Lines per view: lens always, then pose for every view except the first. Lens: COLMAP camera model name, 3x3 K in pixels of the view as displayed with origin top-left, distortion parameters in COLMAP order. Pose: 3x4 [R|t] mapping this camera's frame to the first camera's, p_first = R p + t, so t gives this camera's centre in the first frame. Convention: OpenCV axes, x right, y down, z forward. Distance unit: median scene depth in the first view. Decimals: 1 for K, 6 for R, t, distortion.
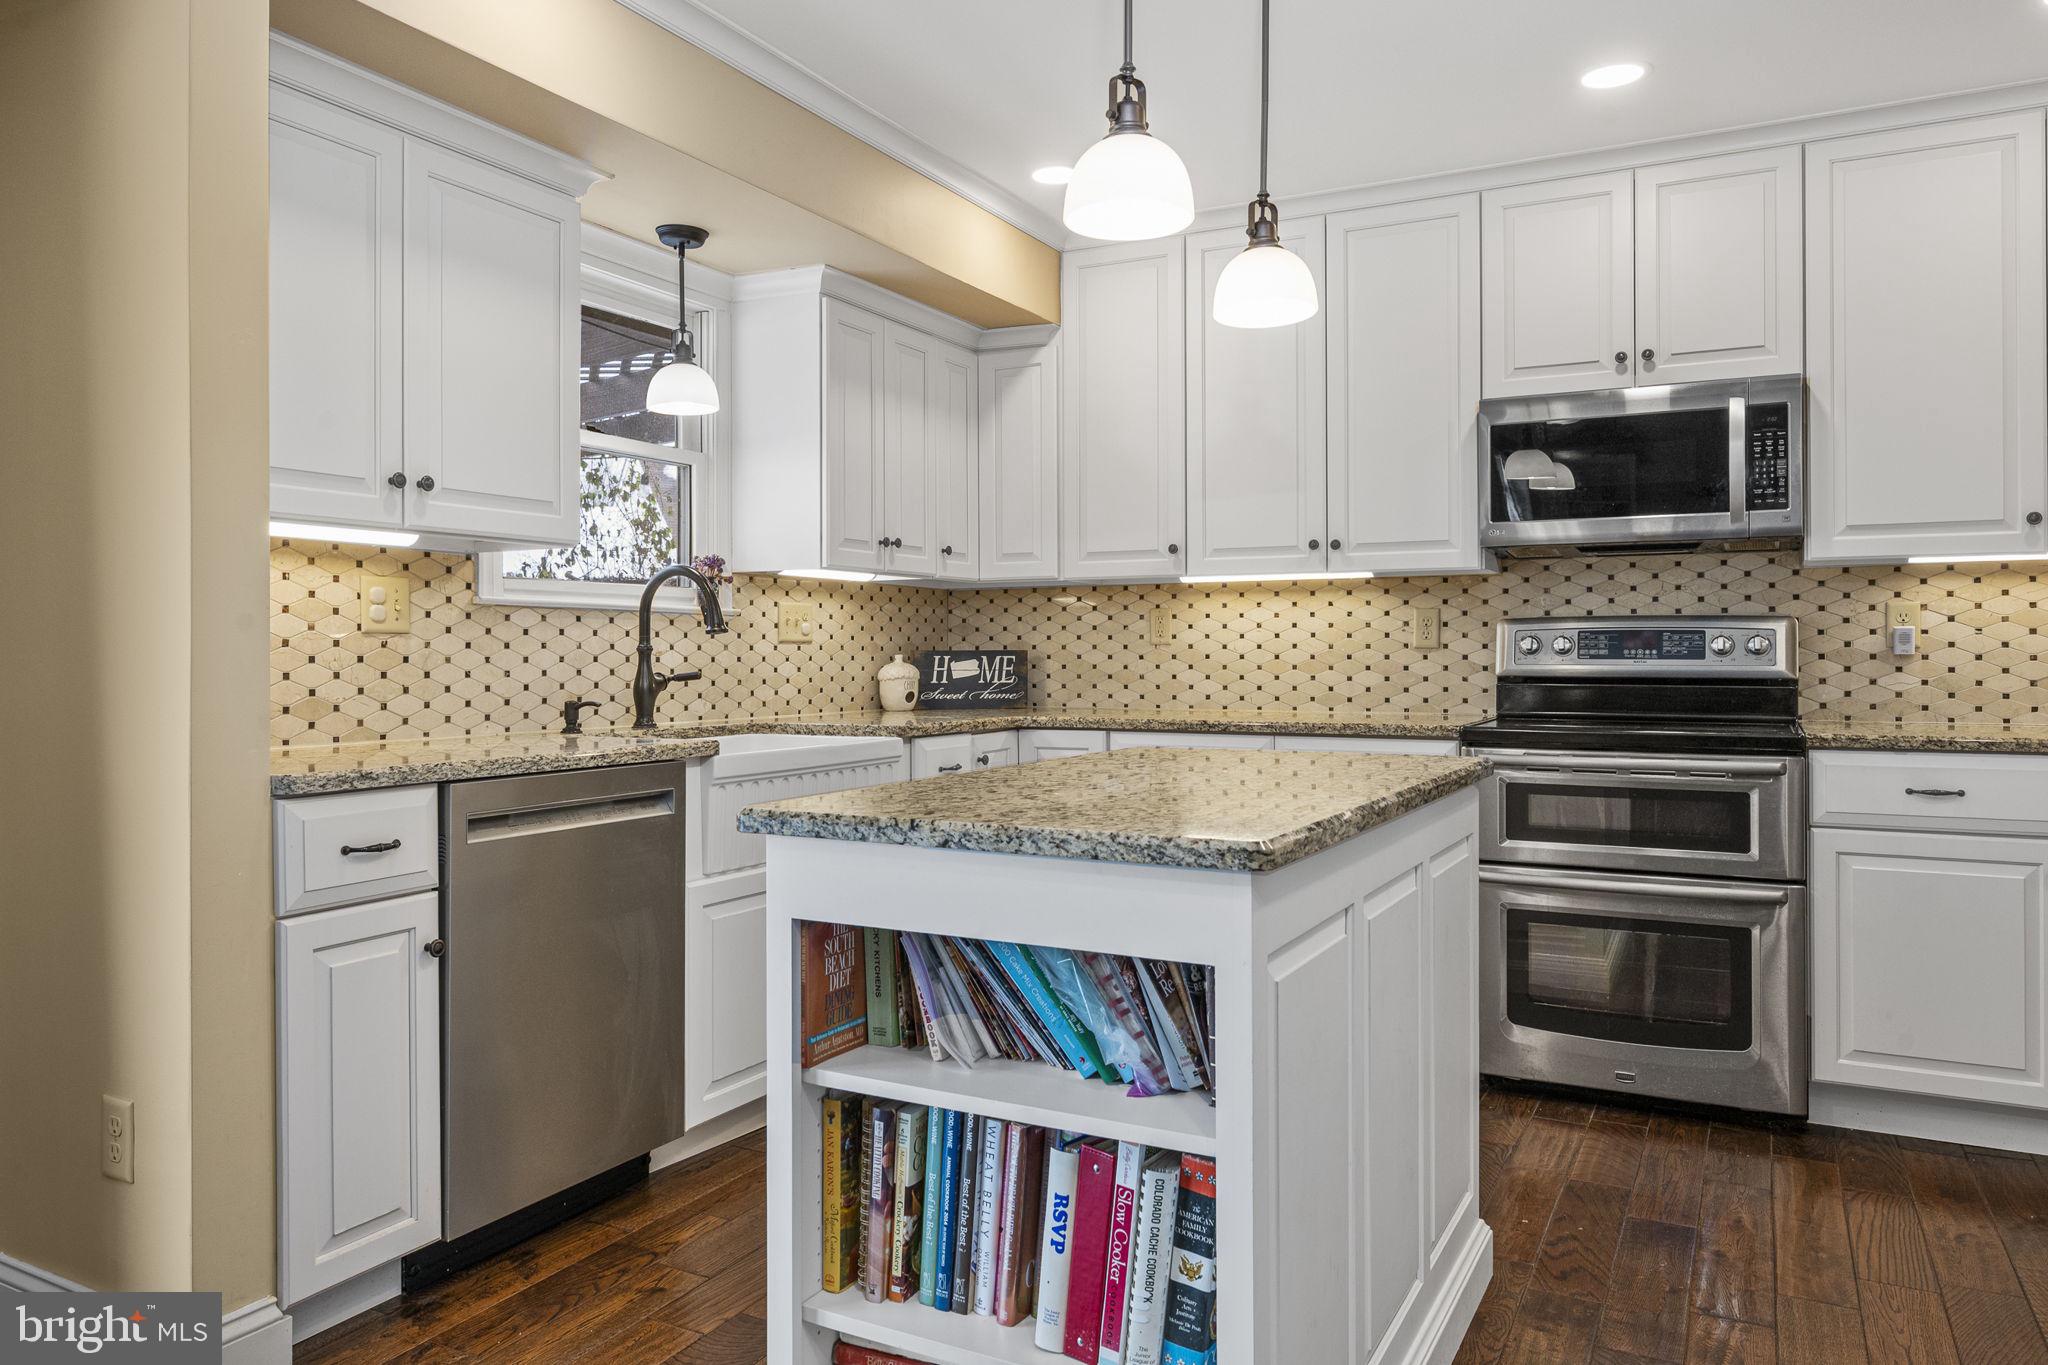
lens RADIAL K [[1408.0, 0, 1020.2], [0, 1408.0, 619.0], [0, 0, 1]] dist [0.003183, -0.001296]
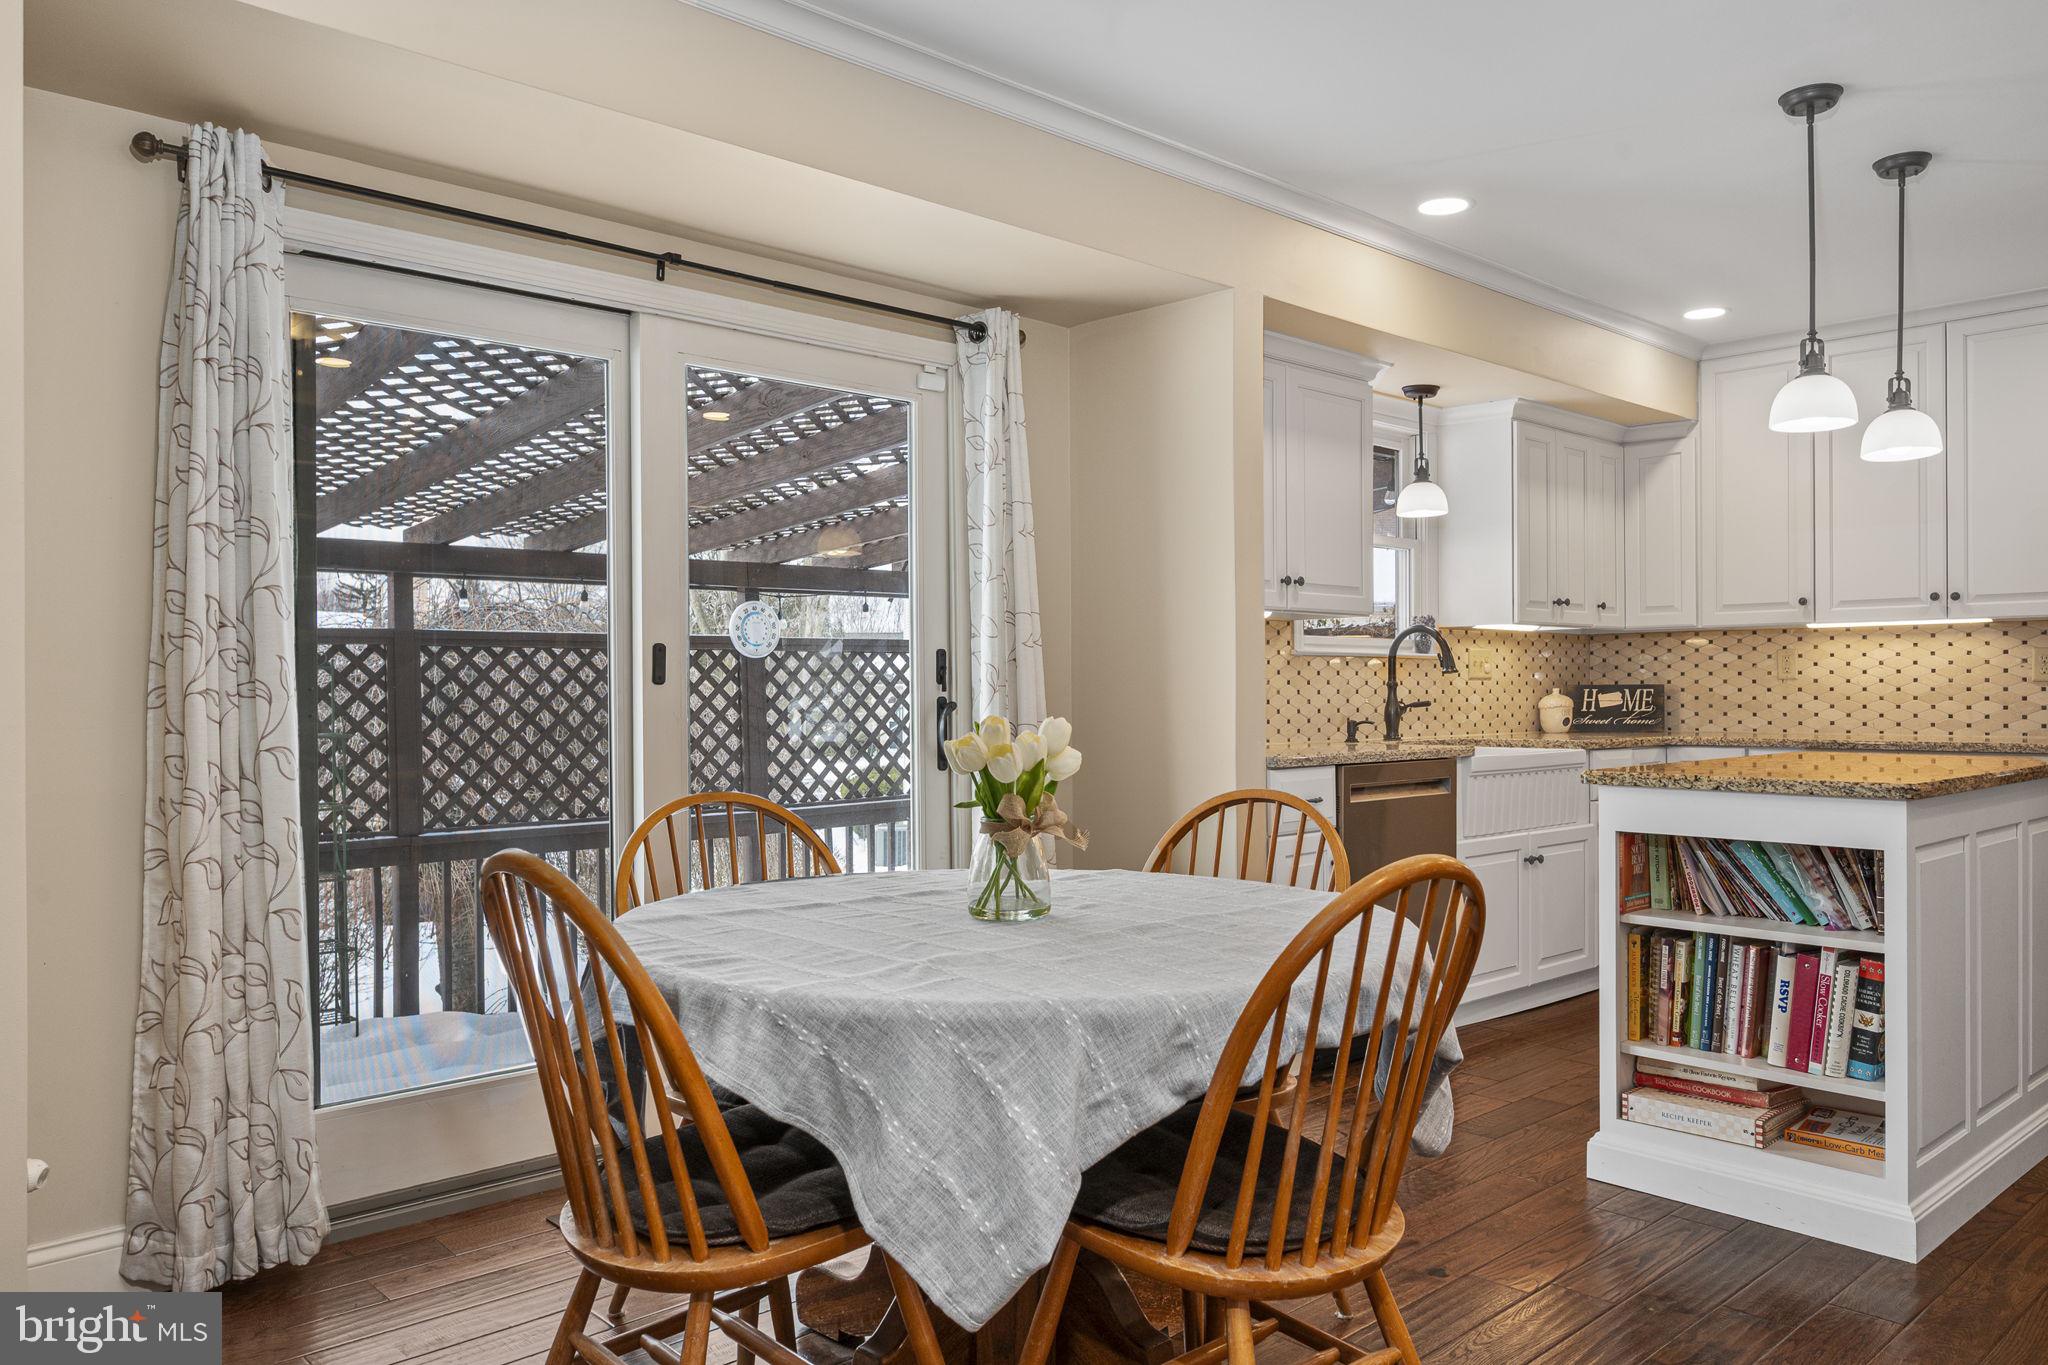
lens RADIAL K [[1464.9, 0, 1024.0], [0, 1464.9, 682.5], [0, 0, 1]] dist [-0.003076, -0.003255]
pose [[0.940888, -0.003719, -0.338698, -0.106642], [0.010669, 0.999769, 0.018662, -0.011074], [0.338551, -0.021172, 0.940710, -0.466503]]
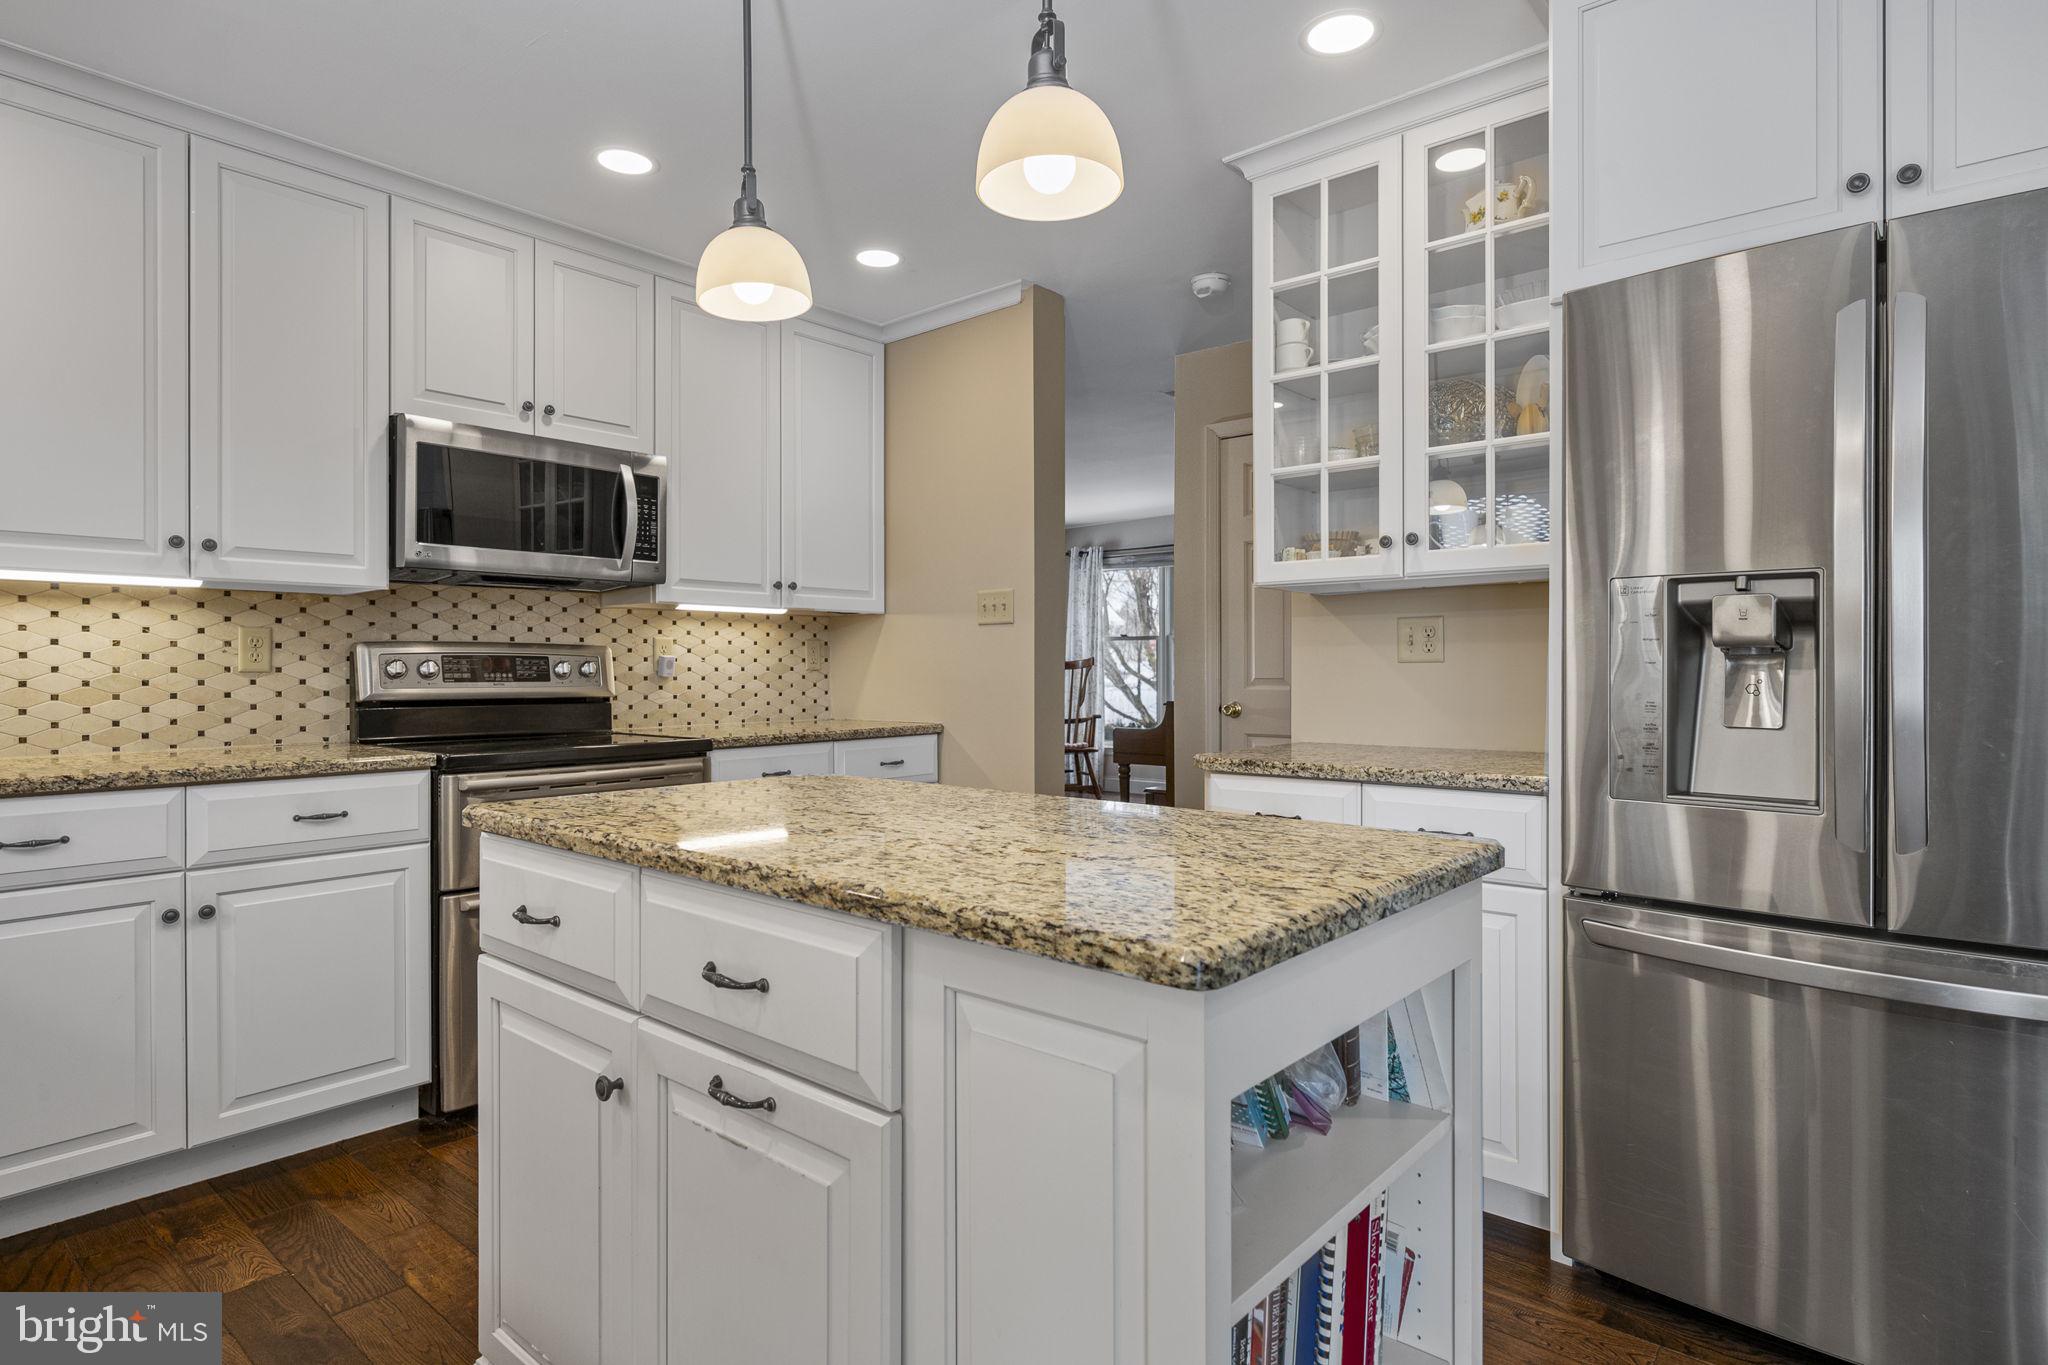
lens RADIAL K [[1076.6, 0, 1023.4], [0, 1076.6, 663.8], [0, 0, 1]] dist [-0.001286, -0.000331]
pose [[0.222913, 0.006236, 0.974818, -0.285749], [-0.020945, 0.999779, -0.001606, 0.007089], [-0.974613, -0.020060, 0.222995, 0.413014]]
